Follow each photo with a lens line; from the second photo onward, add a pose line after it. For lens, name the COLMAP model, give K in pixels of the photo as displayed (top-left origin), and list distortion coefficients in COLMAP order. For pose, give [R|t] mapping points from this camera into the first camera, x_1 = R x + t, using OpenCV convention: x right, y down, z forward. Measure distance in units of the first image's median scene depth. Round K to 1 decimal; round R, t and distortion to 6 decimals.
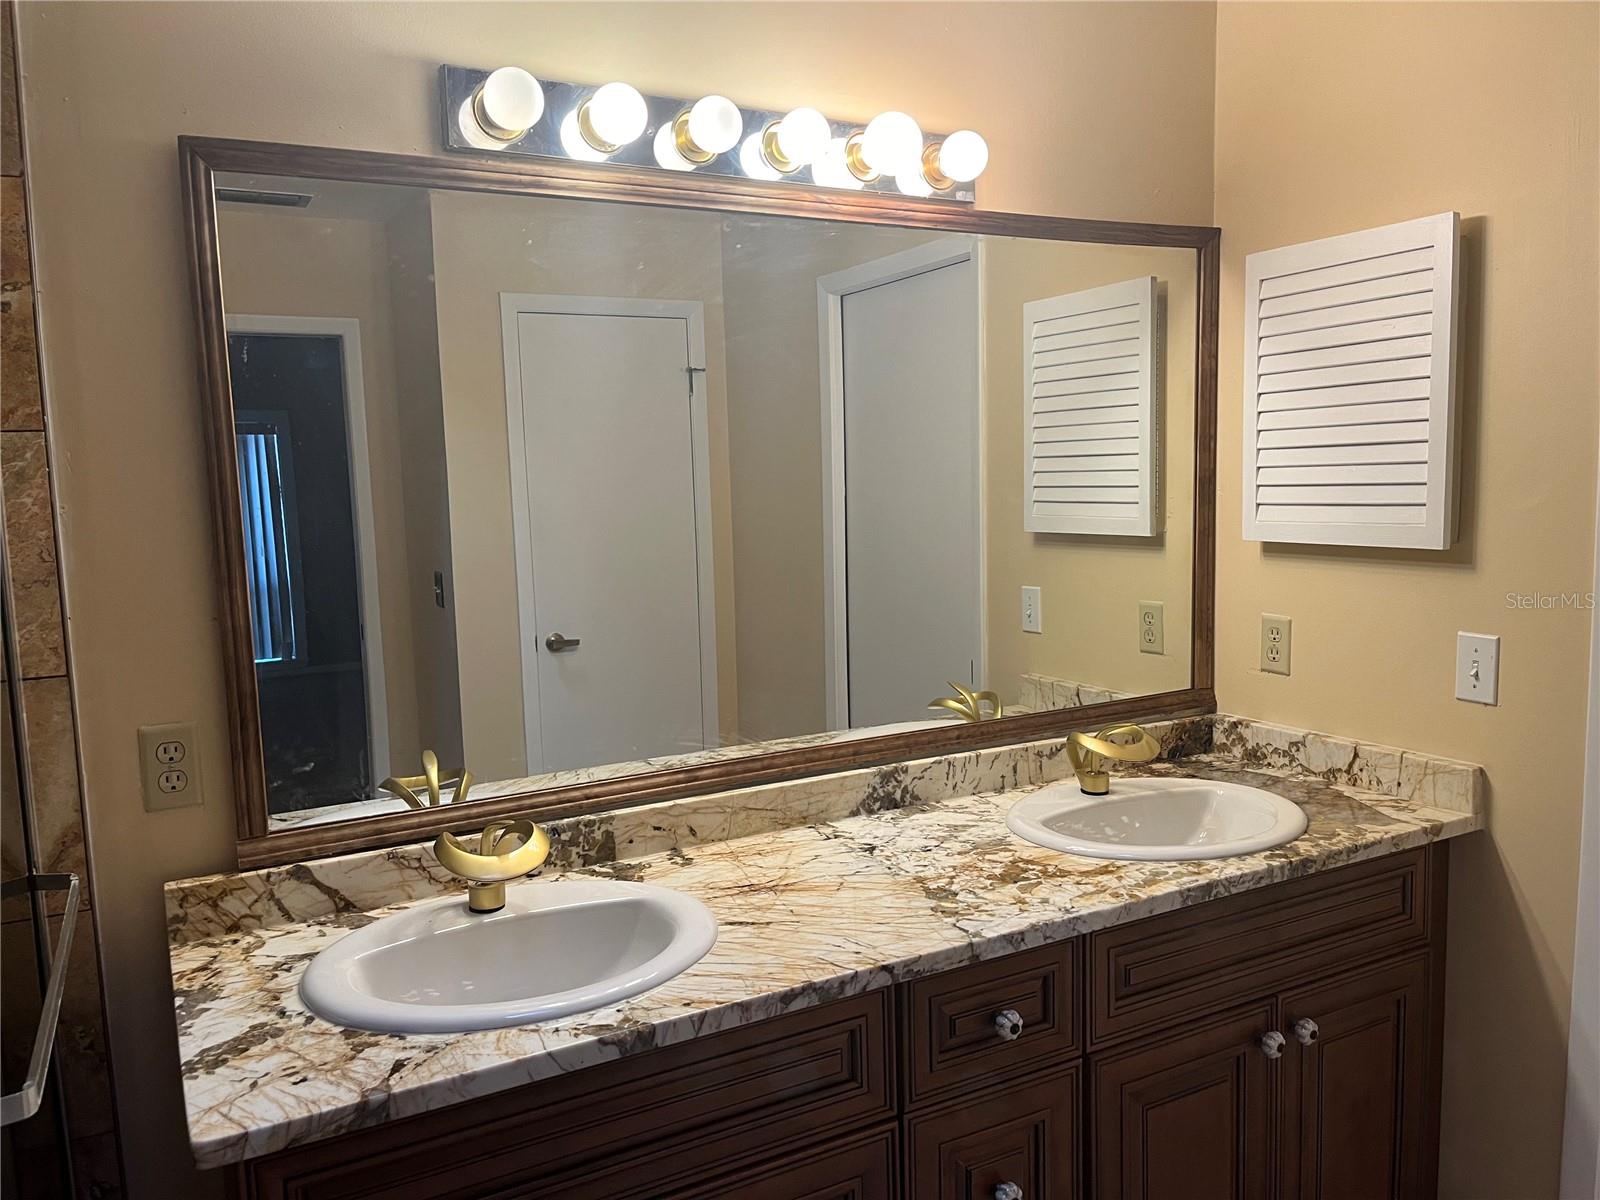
lens RADIAL K [[1216.0, 0, 804.1], [0, 1216.0, 599.5], [0, 0, 1]] dist [0.043904, -0.067733]
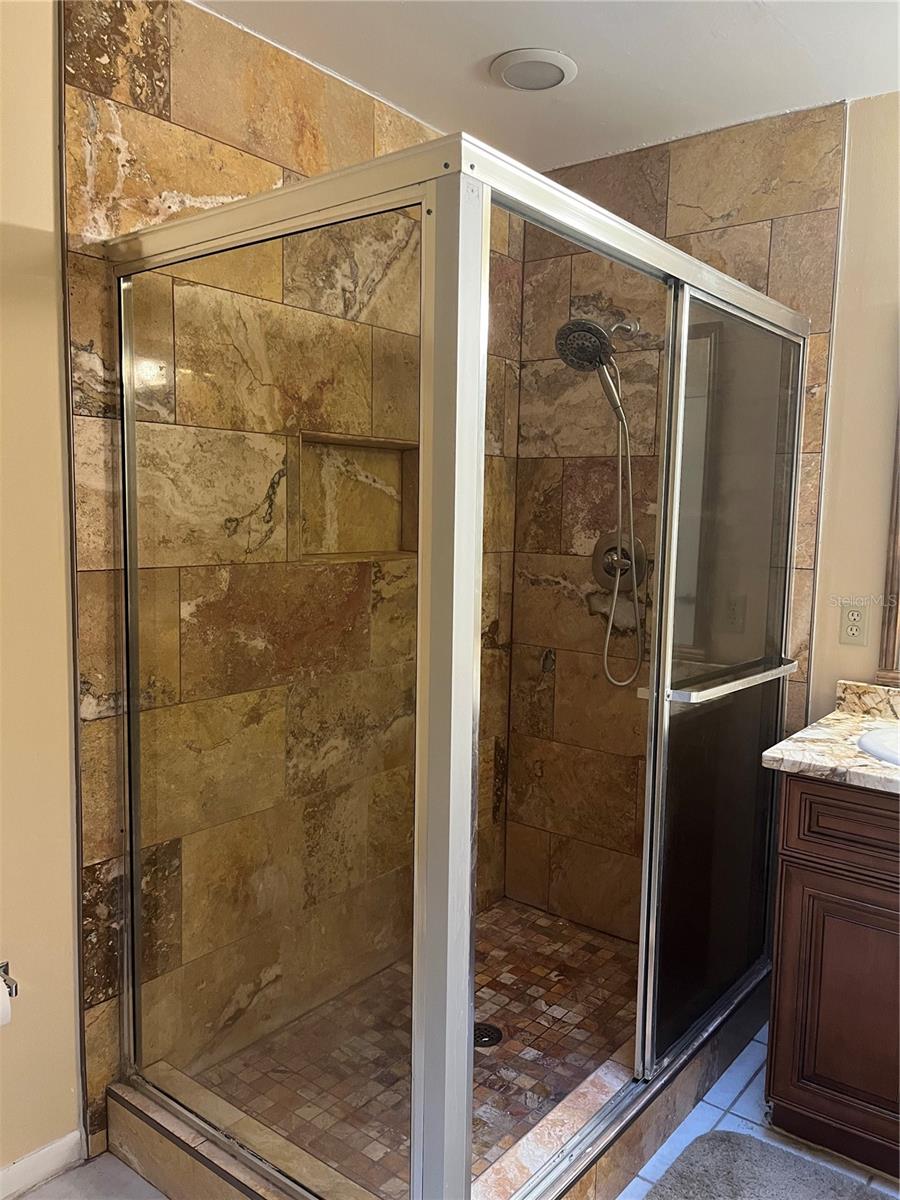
lens RADIAL K [[912.0, 0, 451.6], [0, 912.0, 601.0], [0, 0, 1]] dist [0.043904, -0.067733]
pose [[0.390478, 0.135657, -0.910562, 0.596600], [-0.132320, 0.987084, 0.090314, 0.055735], [0.911053, 0.085219, 0.403385, -0.197172]]
